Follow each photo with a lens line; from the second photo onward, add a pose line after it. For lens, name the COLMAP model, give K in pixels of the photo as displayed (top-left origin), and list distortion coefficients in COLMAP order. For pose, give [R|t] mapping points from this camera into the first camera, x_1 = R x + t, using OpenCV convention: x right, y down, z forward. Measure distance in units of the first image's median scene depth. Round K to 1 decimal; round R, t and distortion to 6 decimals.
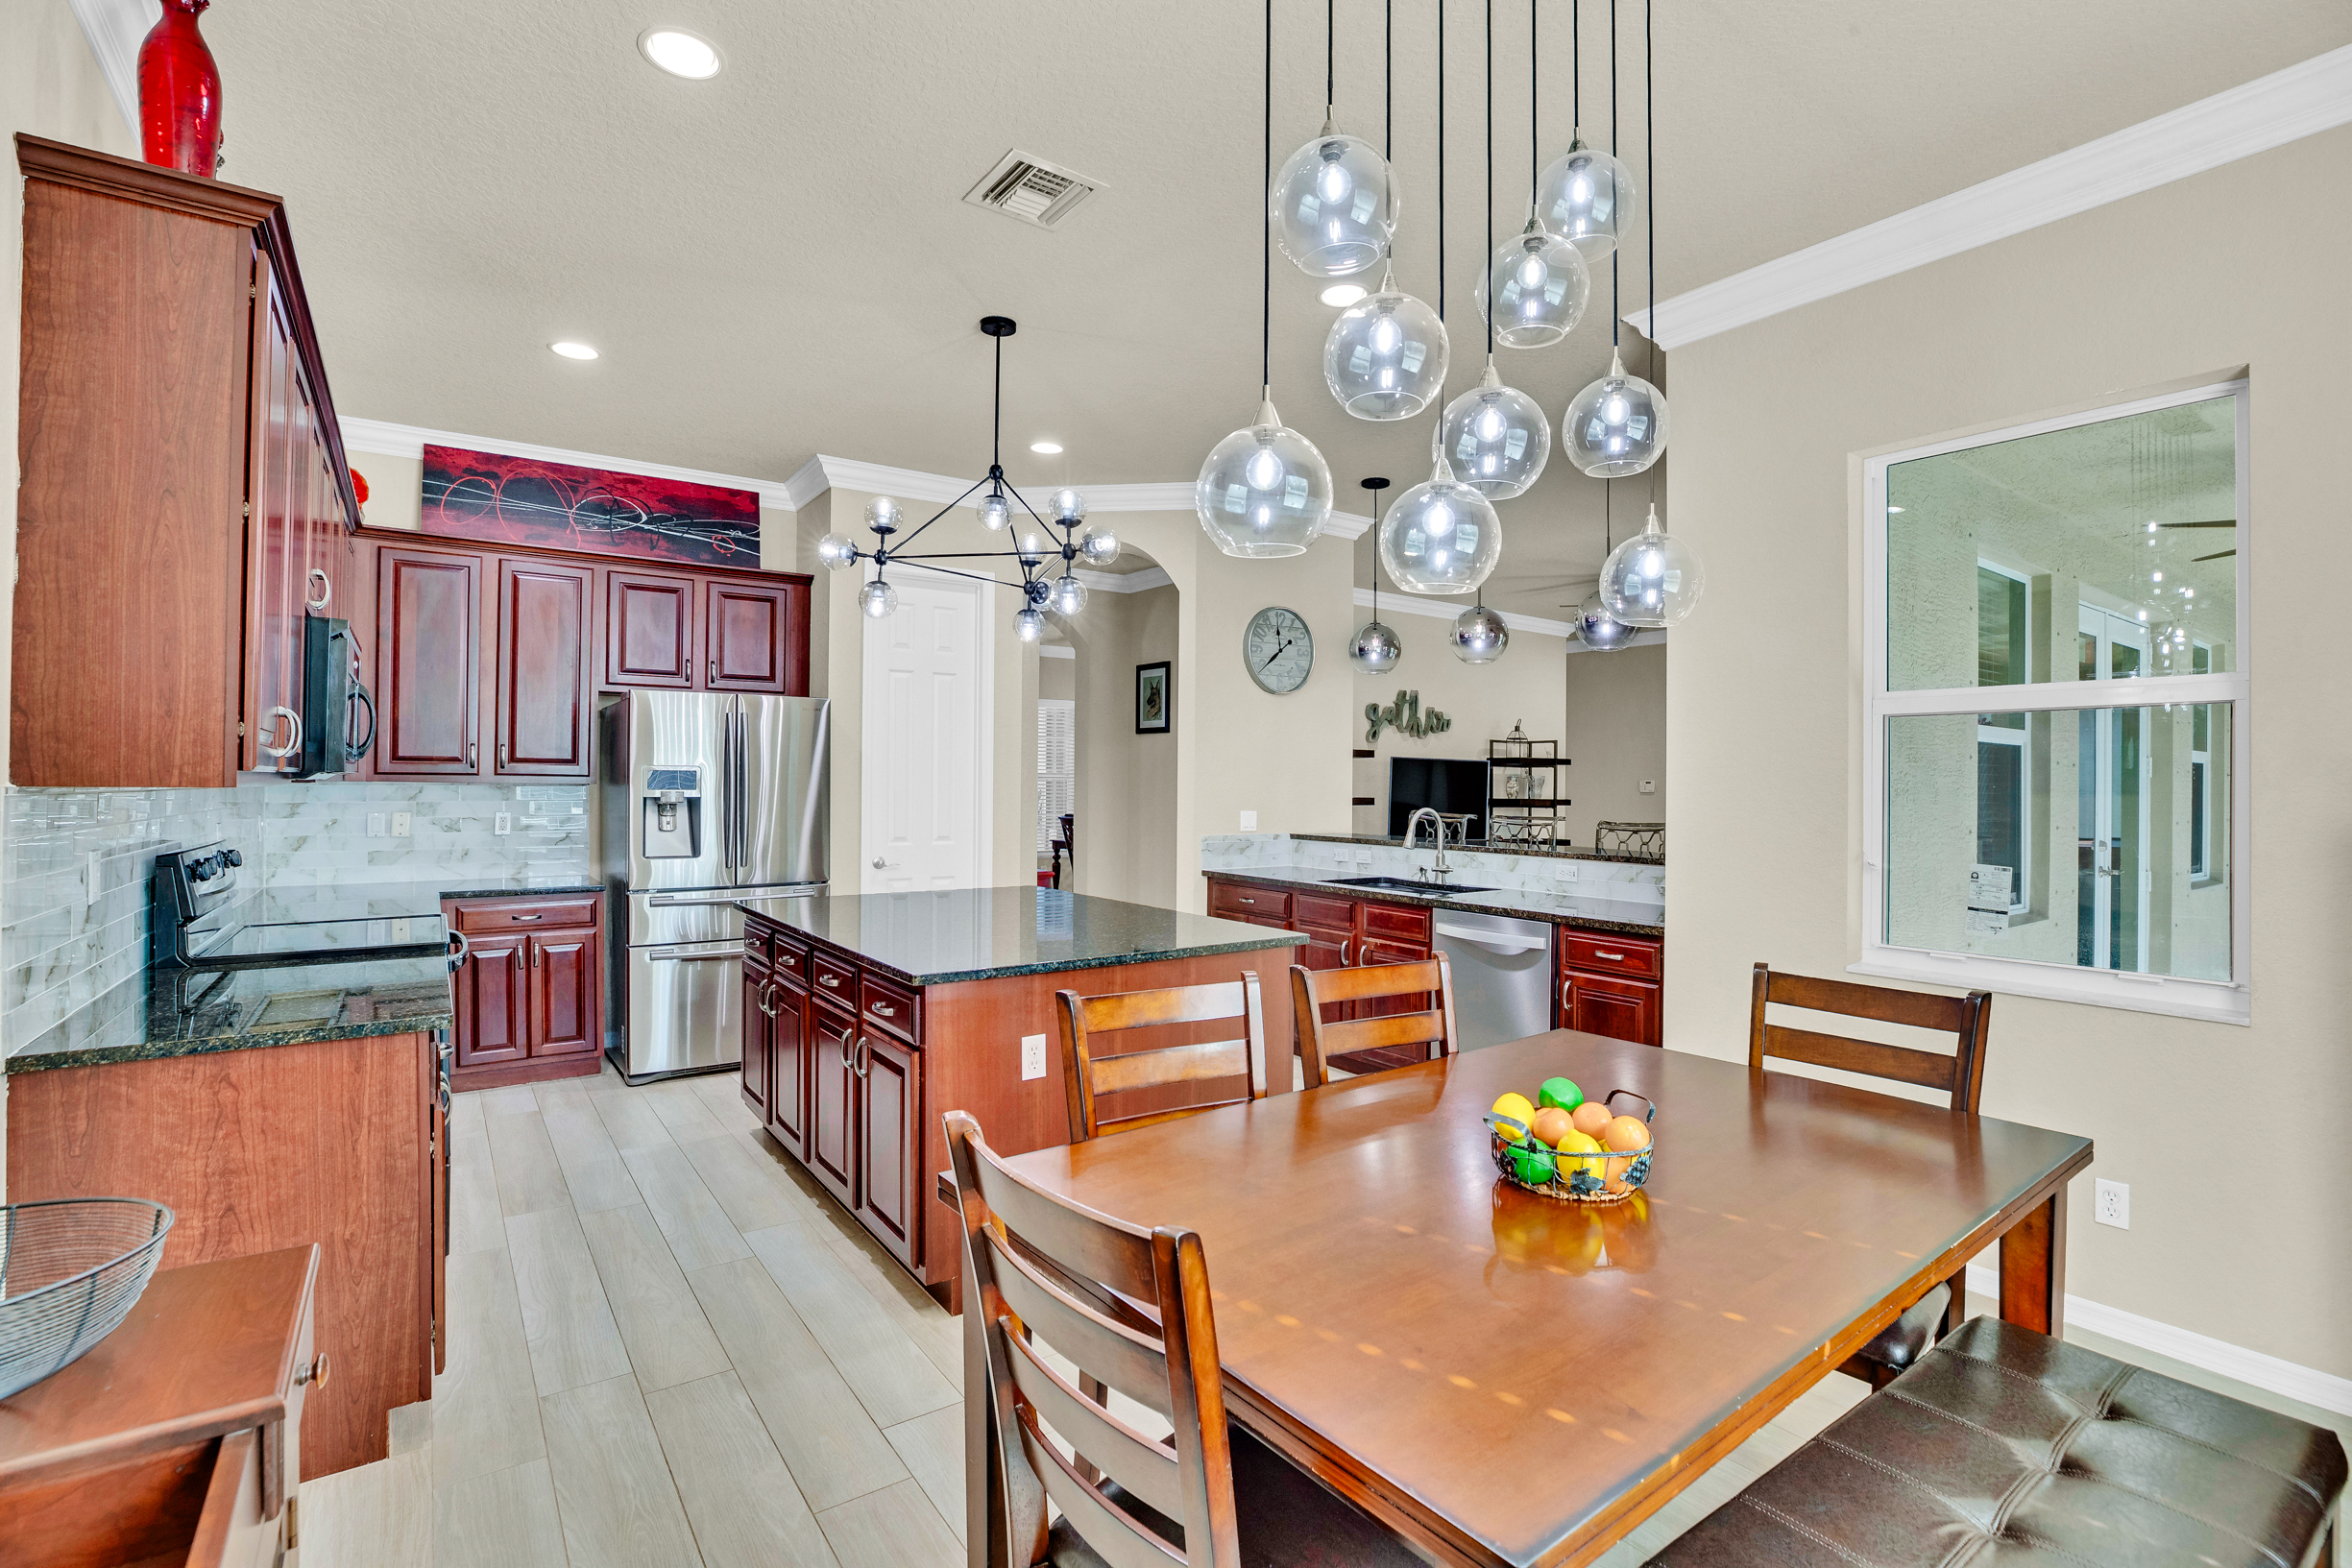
lens RADIAL K [[1079.7, 0, 1186.3], [0, 1079.7, 780.0], [0, 0, 1]] dist [-0.043350, 0.012558]
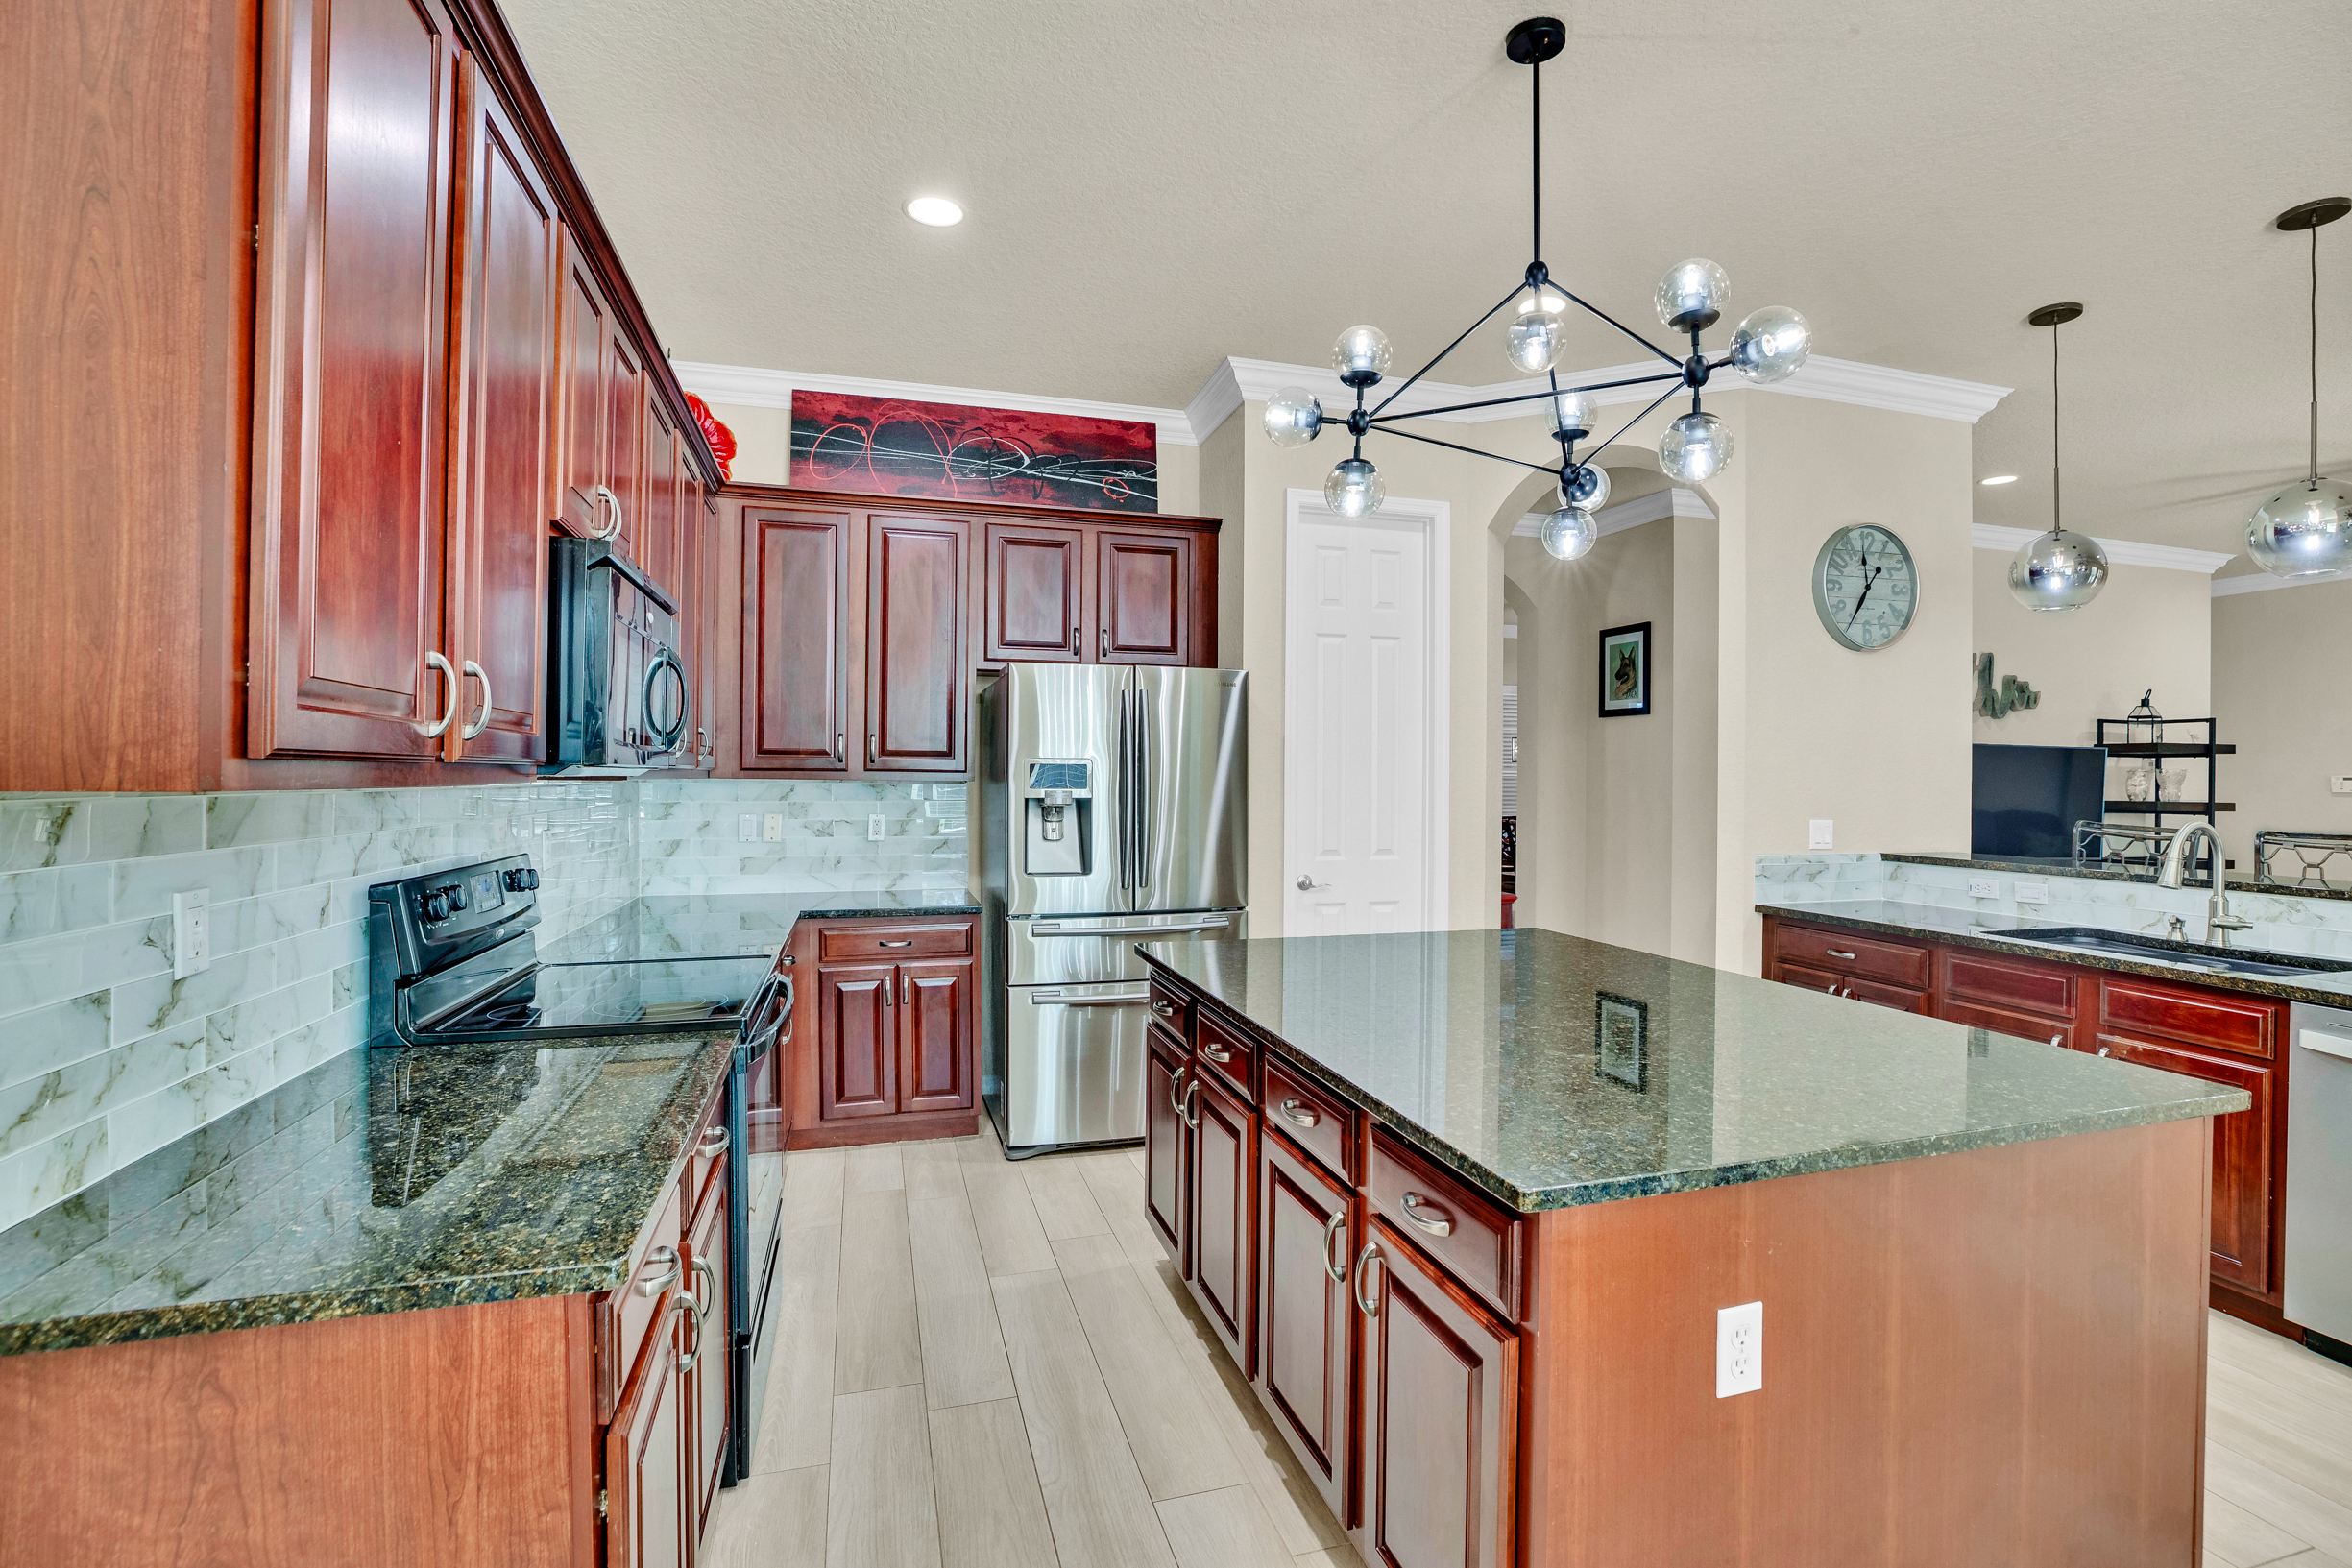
lens RADIAL K [[1079.7, 0, 1191.1], [0, 1079.7, 788.2], [0, 0, 1]] dist [-0.043350, 0.012558]
pose [[0.946004, 0.002343, -0.324146, -0.132070], [0.001291, 0.999939, 0.010995, 0.000230], [0.324152, -0.010820, 0.945943, 0.283857]]
